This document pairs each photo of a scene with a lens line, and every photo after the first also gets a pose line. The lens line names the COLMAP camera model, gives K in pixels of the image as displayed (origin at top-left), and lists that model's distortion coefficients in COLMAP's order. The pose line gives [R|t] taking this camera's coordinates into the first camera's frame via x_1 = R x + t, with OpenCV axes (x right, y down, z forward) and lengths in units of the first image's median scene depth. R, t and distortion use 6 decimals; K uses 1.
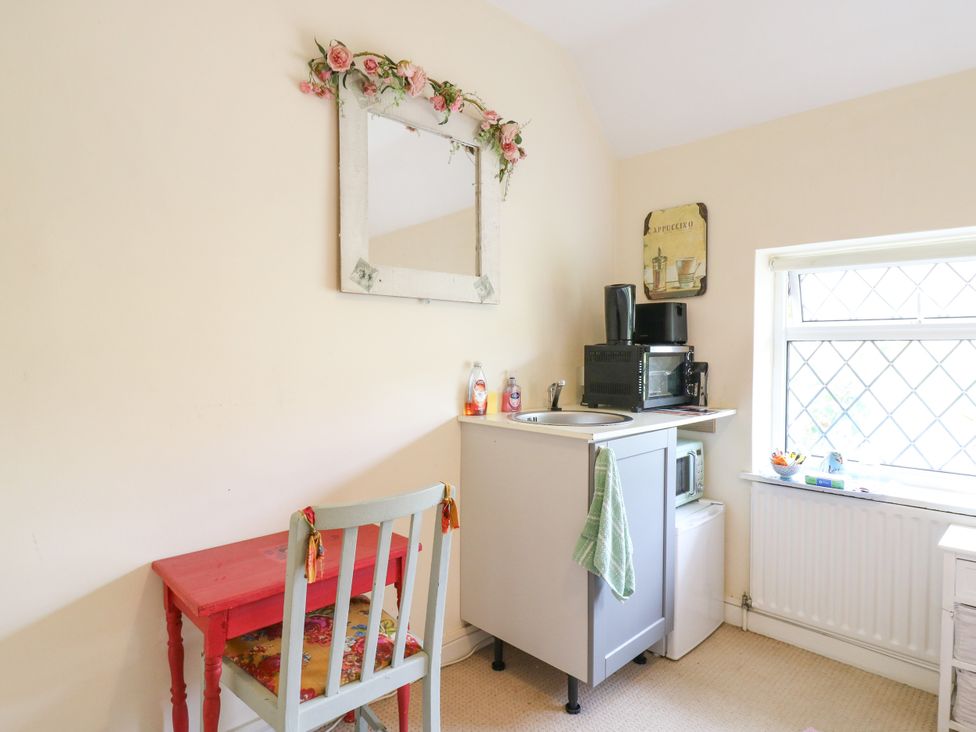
lens RADIAL K [[568.4, 0, 492.2], [0, 568.4, 363.4], [0, 0, 1]] dist [-0.001155, -0.011036]
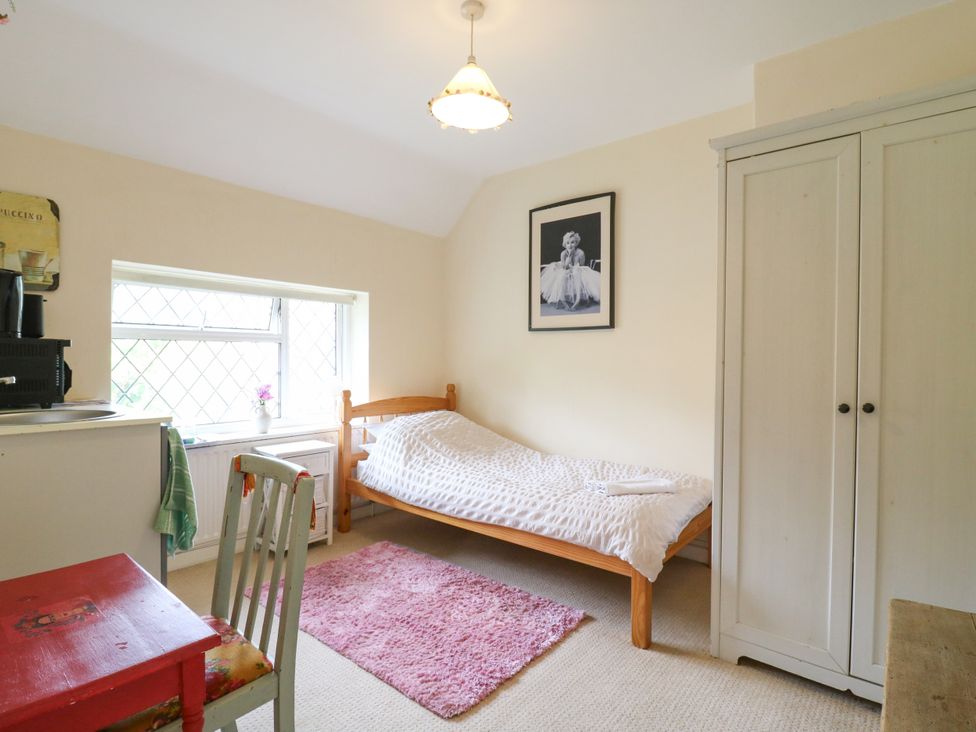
lens RADIAL K [[512.0, 0, 493.7], [0, 512.0, 362.3], [0, 0, 1]] dist [0.000448, -0.014047]
pose [[-0.110032, -0.016976, 0.993783, -0.659427], [0.009430, 0.999791, 0.018122, -0.000522], [-0.993883, 0.011366, -0.109848, 0.329609]]
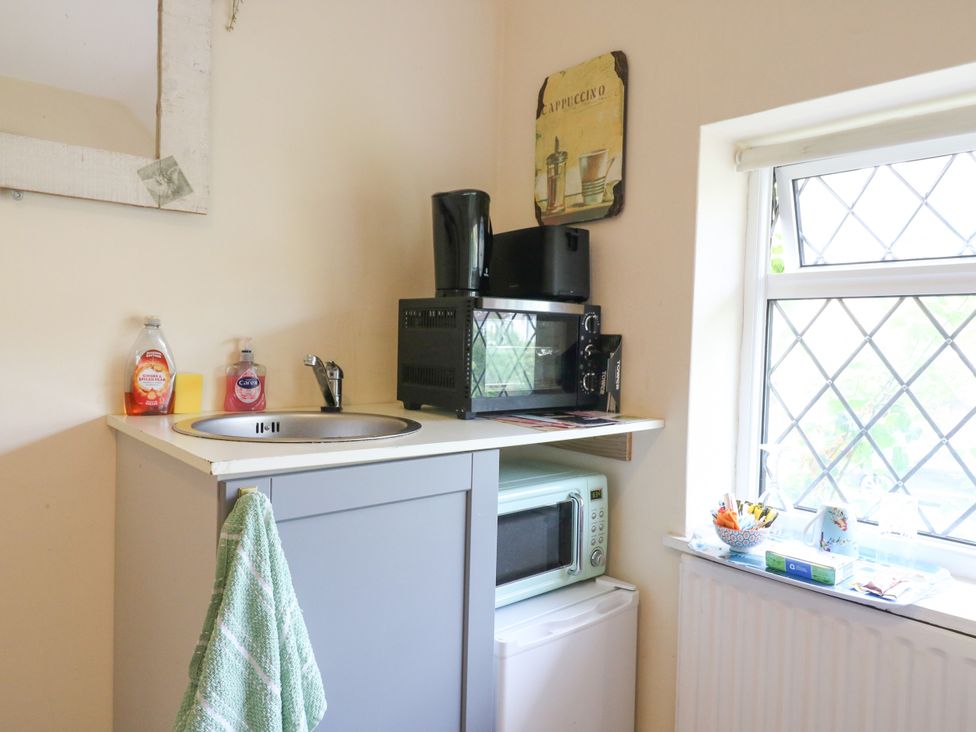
lens RADIAL K [[691.0, 0, 482.0], [0, 691.0, 359.5], [0, 0, 1]] dist [0.002291, -0.011837]
pose [[0.997815, 0.025915, -0.060779, 0.295705], [-0.025708, 0.999661, 0.004172, 0.024325], [0.060867, -0.002601, 0.998143, 0.323024]]
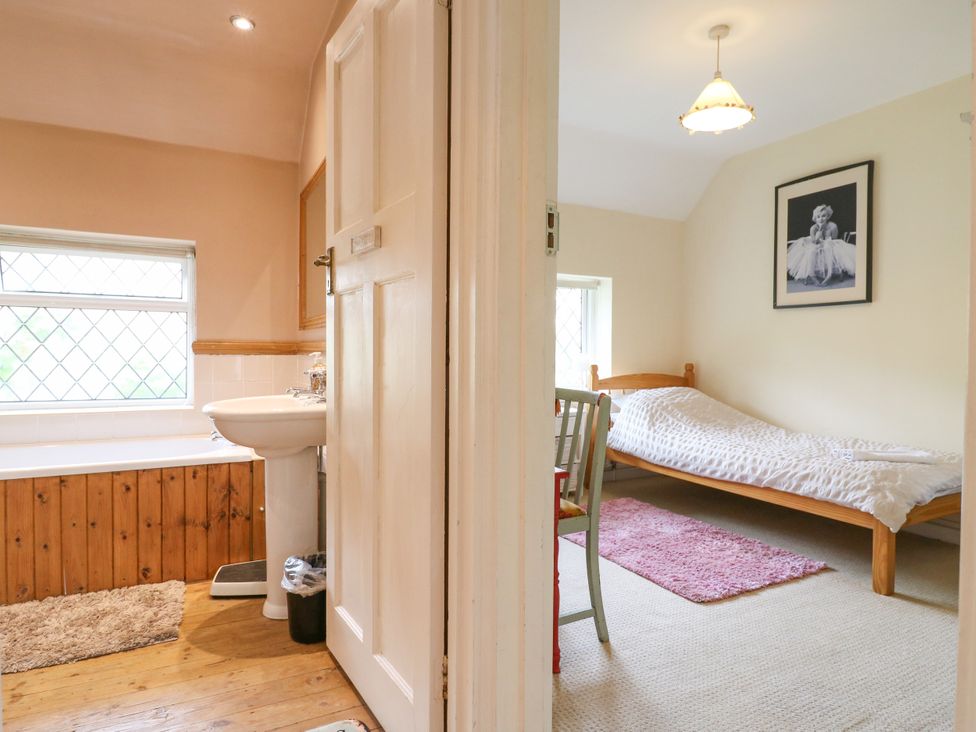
lens RADIAL K [[568.4, 0, 493.6], [0, 568.4, 361.0], [0, 0, 1]] dist [-0.001155, -0.011036]
pose [[0.283448, -0.025605, 0.958646, -0.983935], [0.012196, 0.999659, 0.023094, 0.038550], [-0.958910, 0.005146, 0.283663, 0.373088]]
